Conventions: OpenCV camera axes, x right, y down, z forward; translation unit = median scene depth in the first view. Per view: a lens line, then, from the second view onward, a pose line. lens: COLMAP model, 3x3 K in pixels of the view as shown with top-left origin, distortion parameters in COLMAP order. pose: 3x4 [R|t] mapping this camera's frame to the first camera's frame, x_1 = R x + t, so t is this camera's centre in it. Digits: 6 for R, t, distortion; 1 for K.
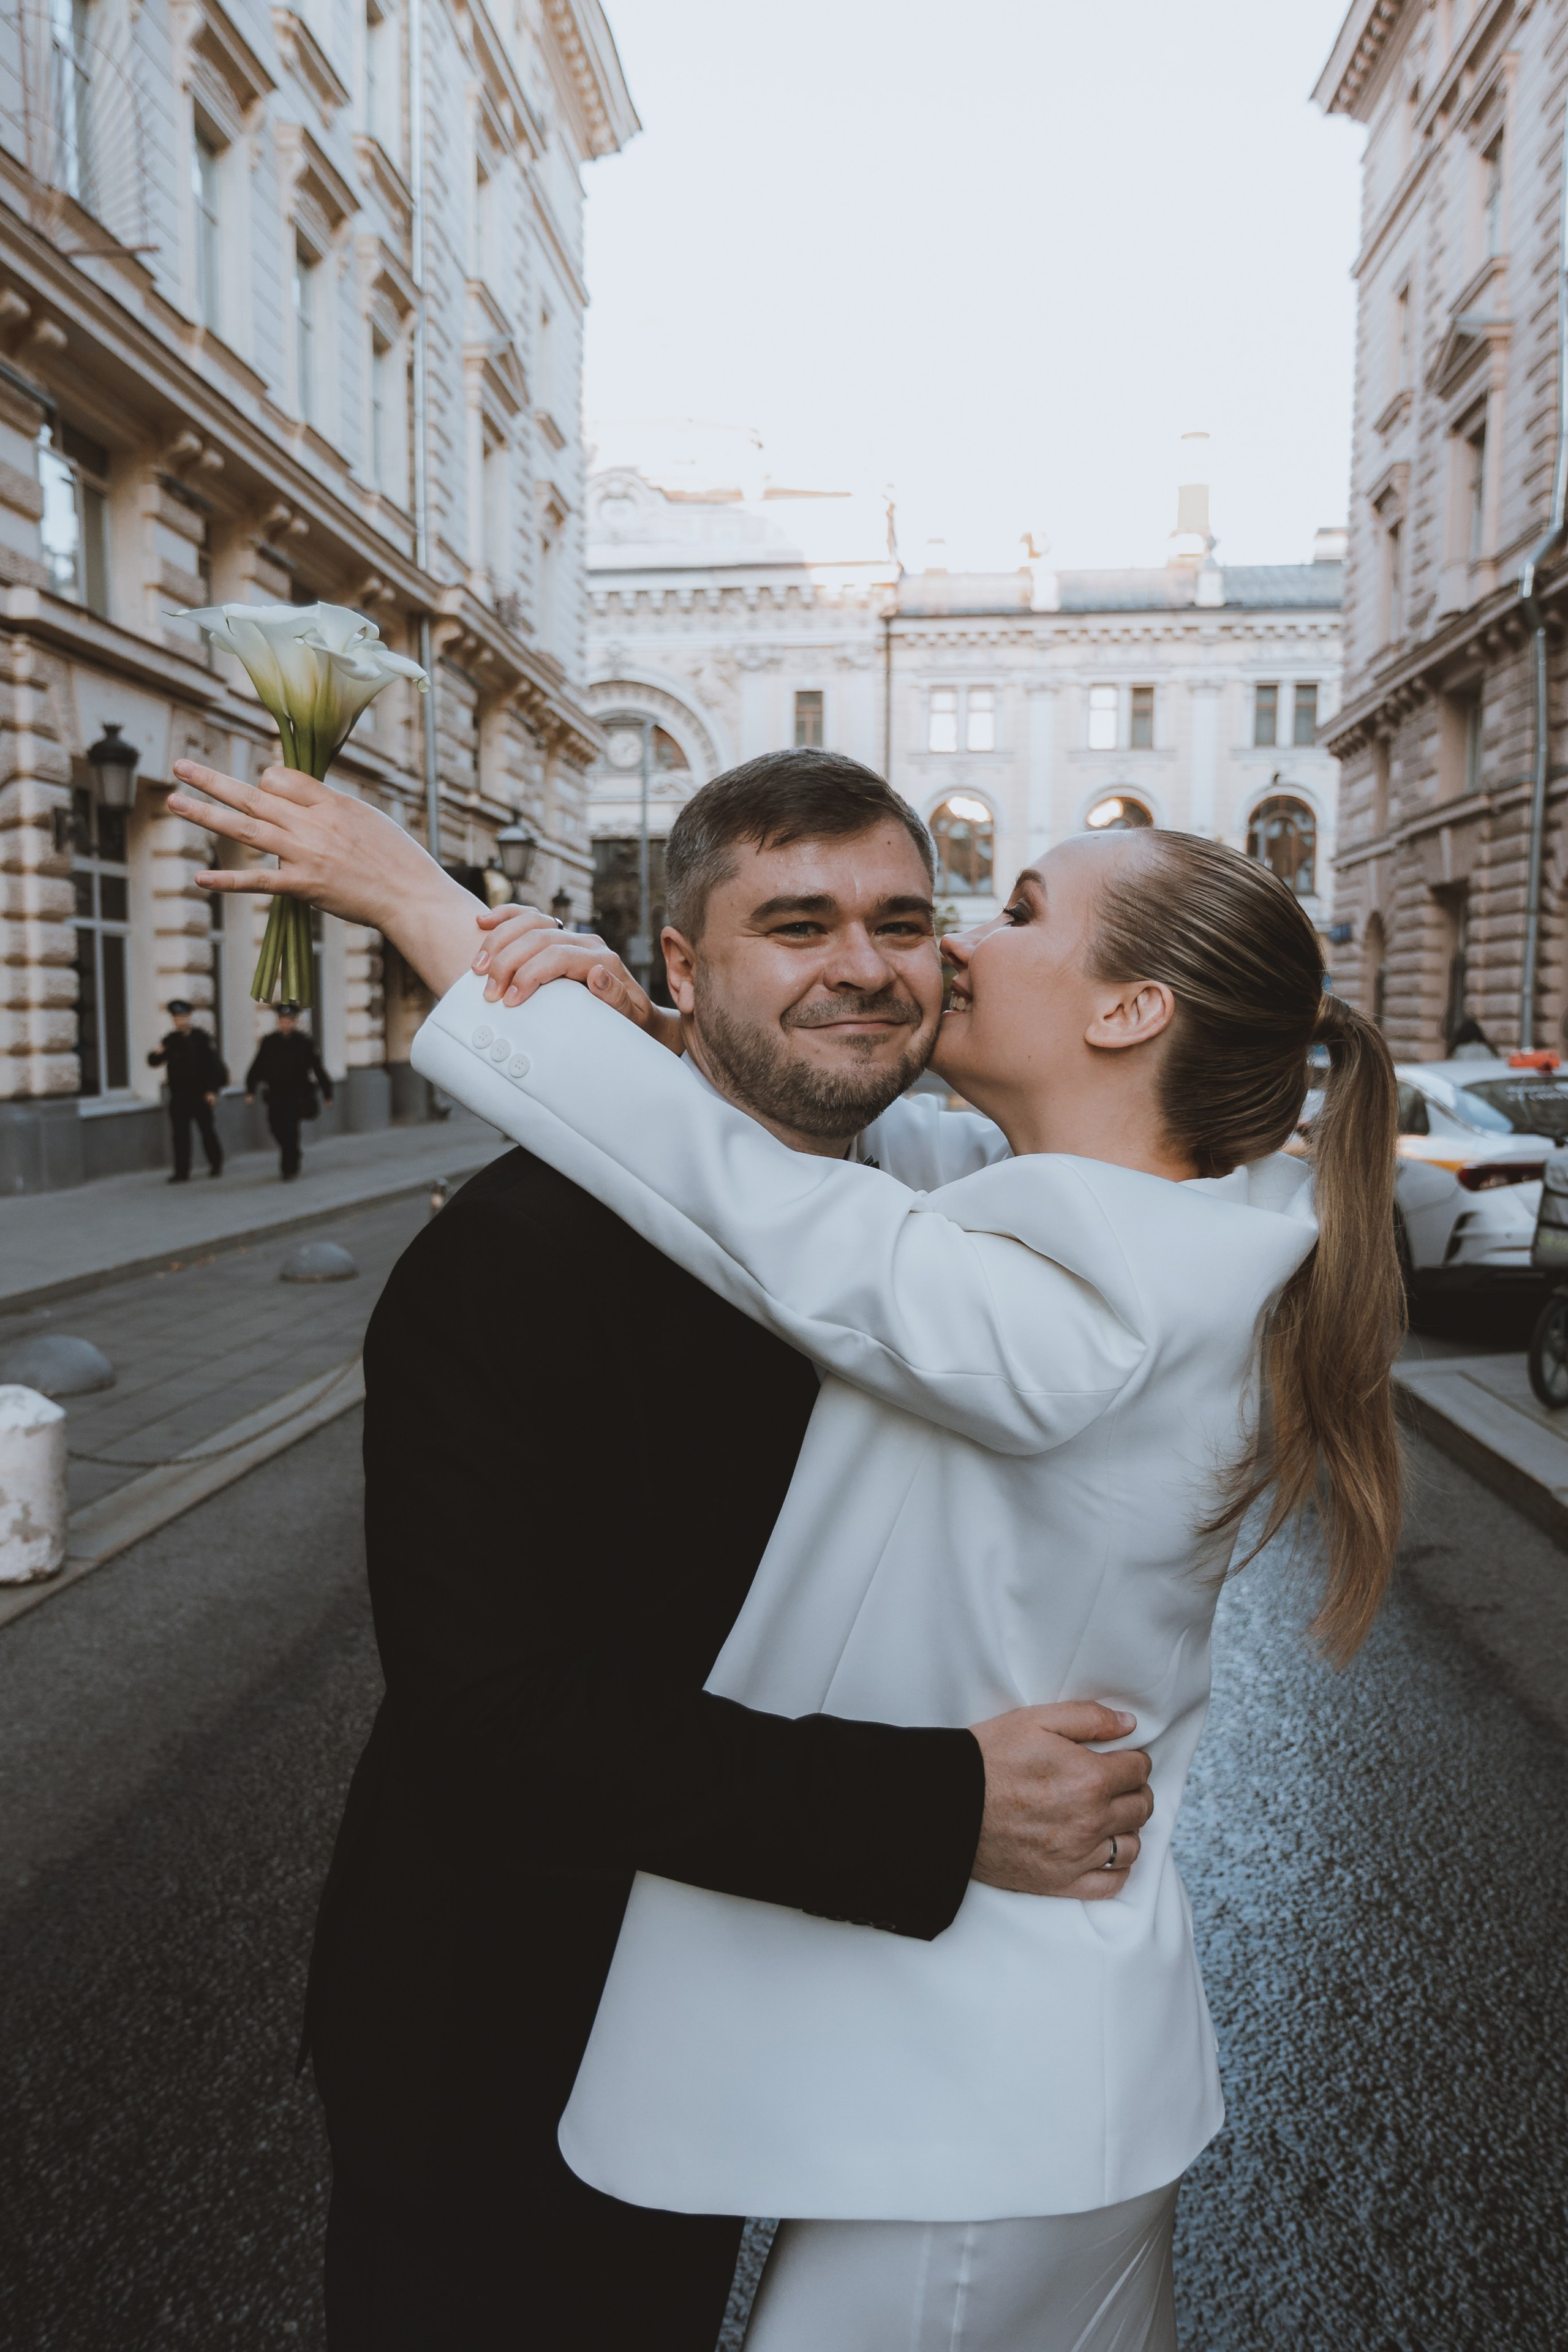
lens RADIAL K [[1702.2, 0, 767.6], [0, 1702.2, 1170.9], [0, 0, 1]] dist [0.006651, 0.004043]
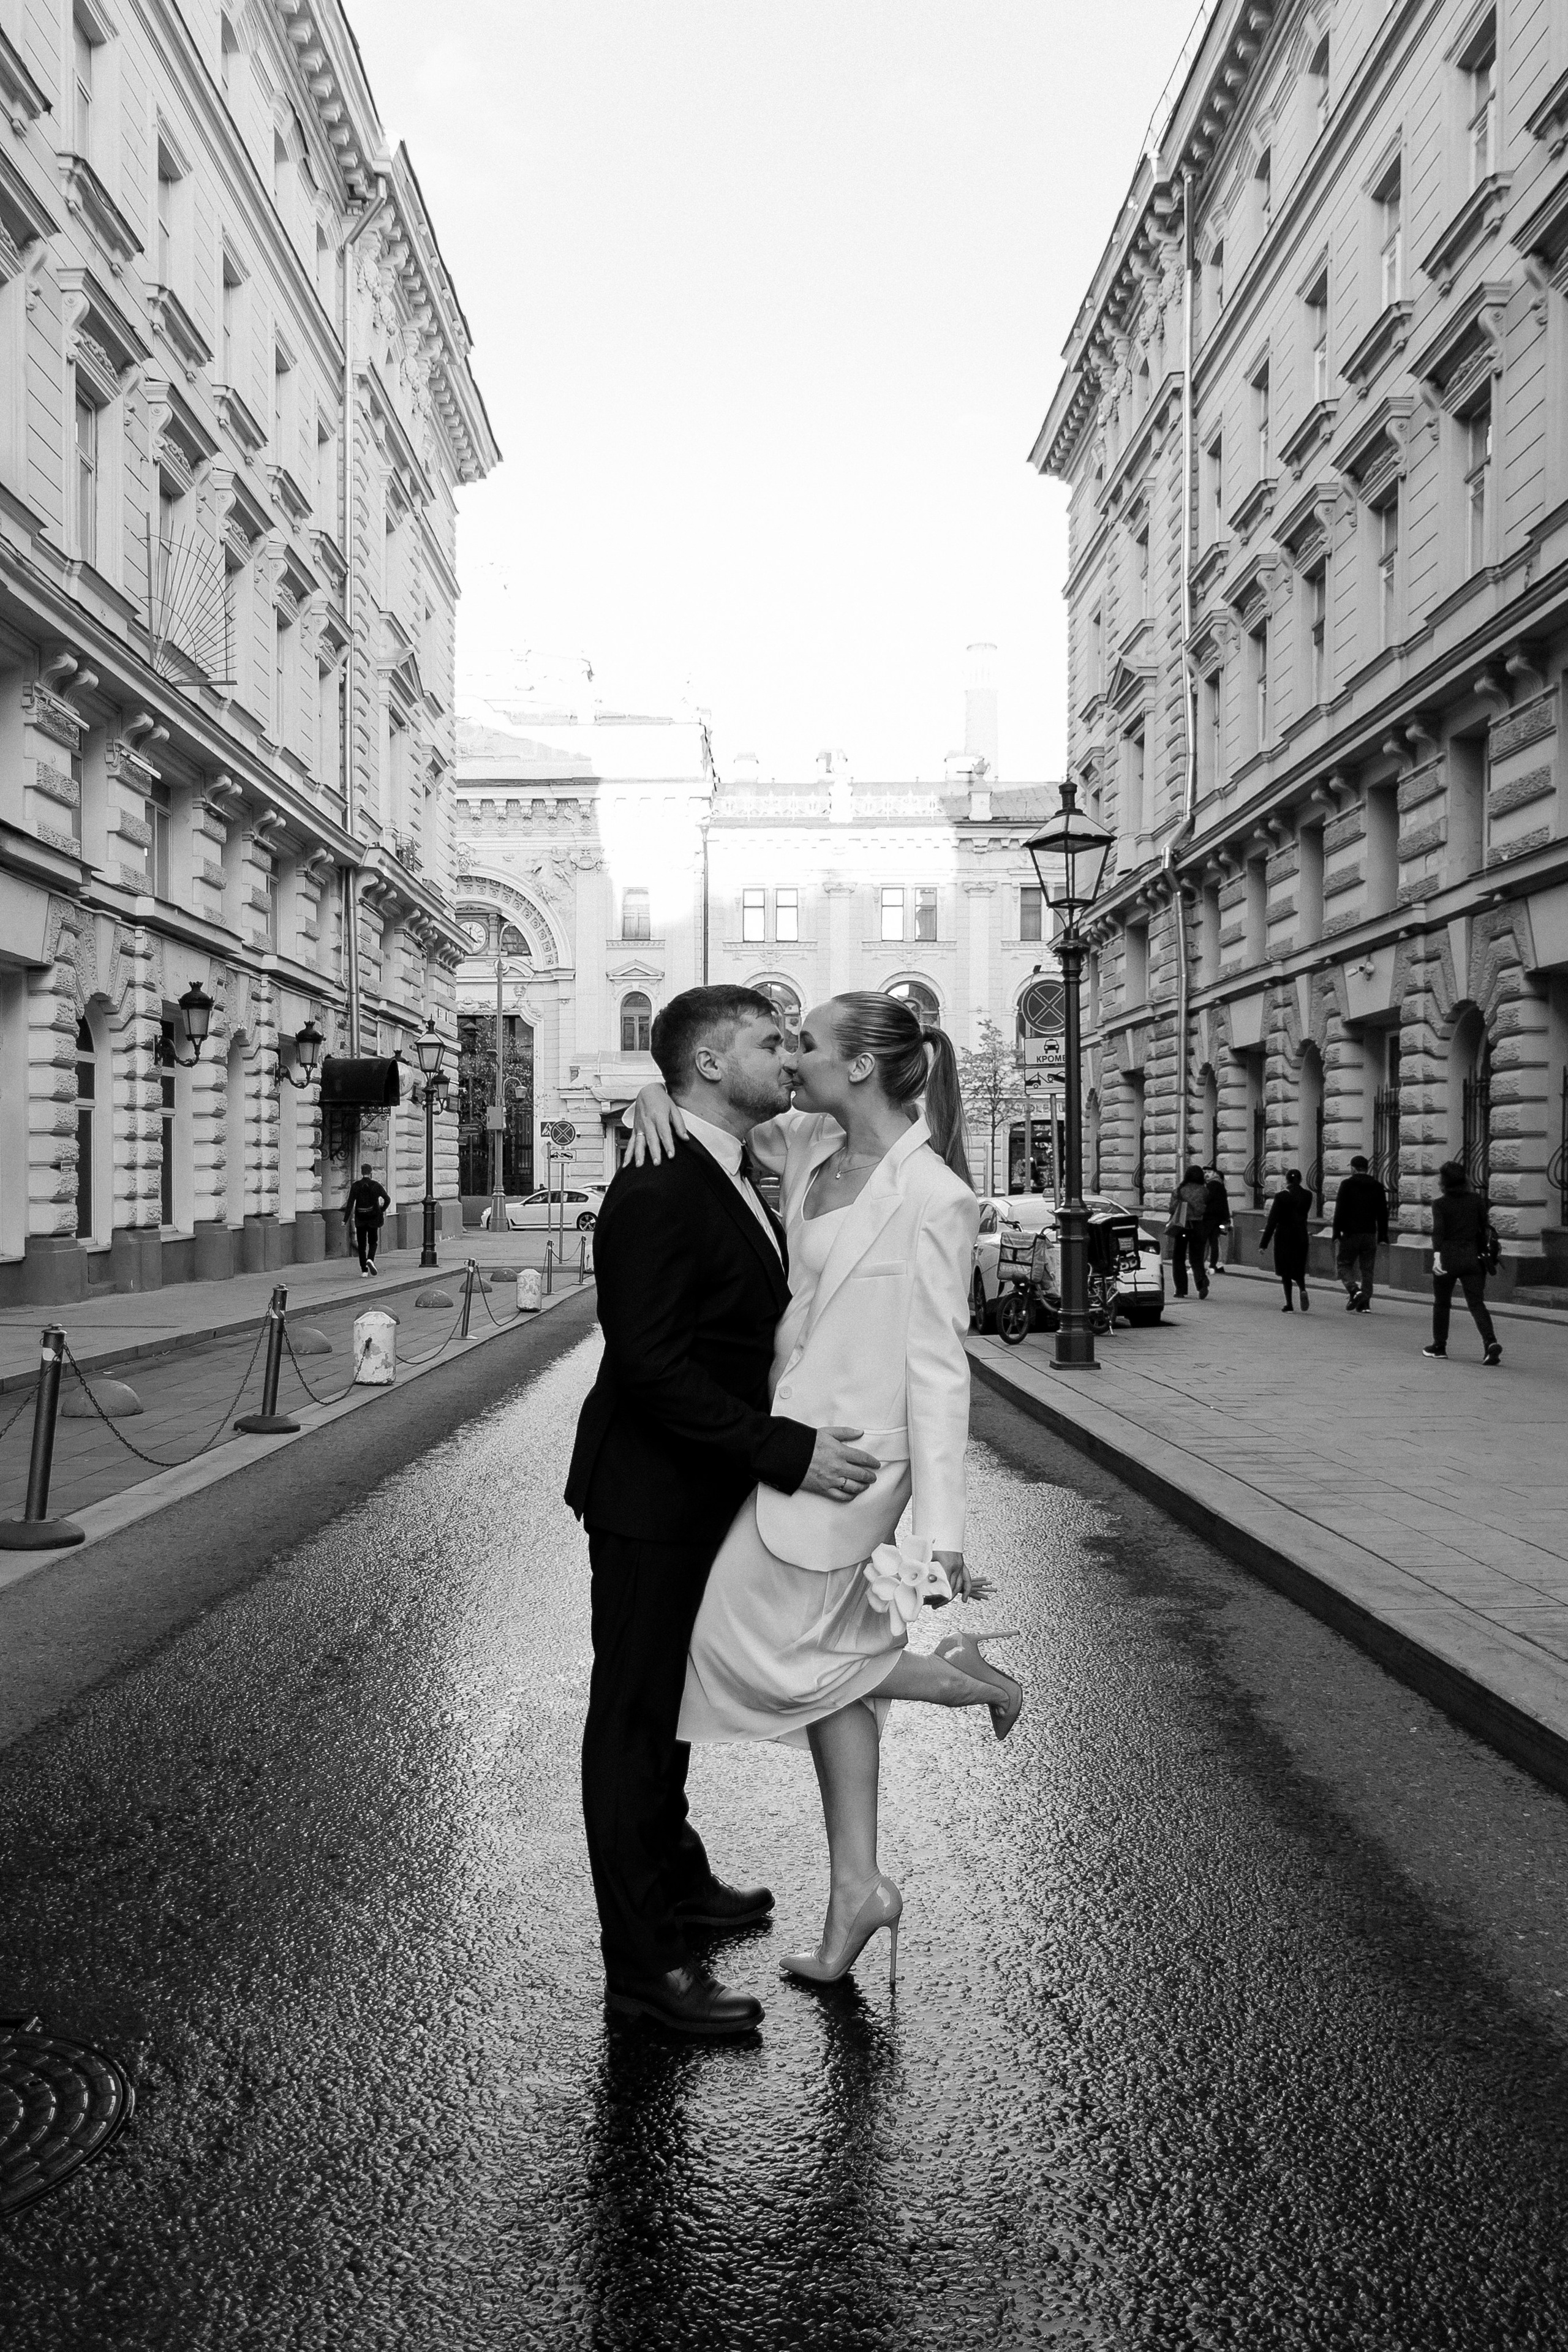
lens RADIAL K [[1702.2, 0, 767.6], [0, 1702.2, 1170.9], [0, 0, 1]] dist [0.006651, 0.004043]
pose [[0.994463, -0.004463, 0.104995, -0.018317], [0.014195, 0.995646, -0.092124, 0.024404], [-0.104127, 0.093105, 0.990196, -0.252320]]
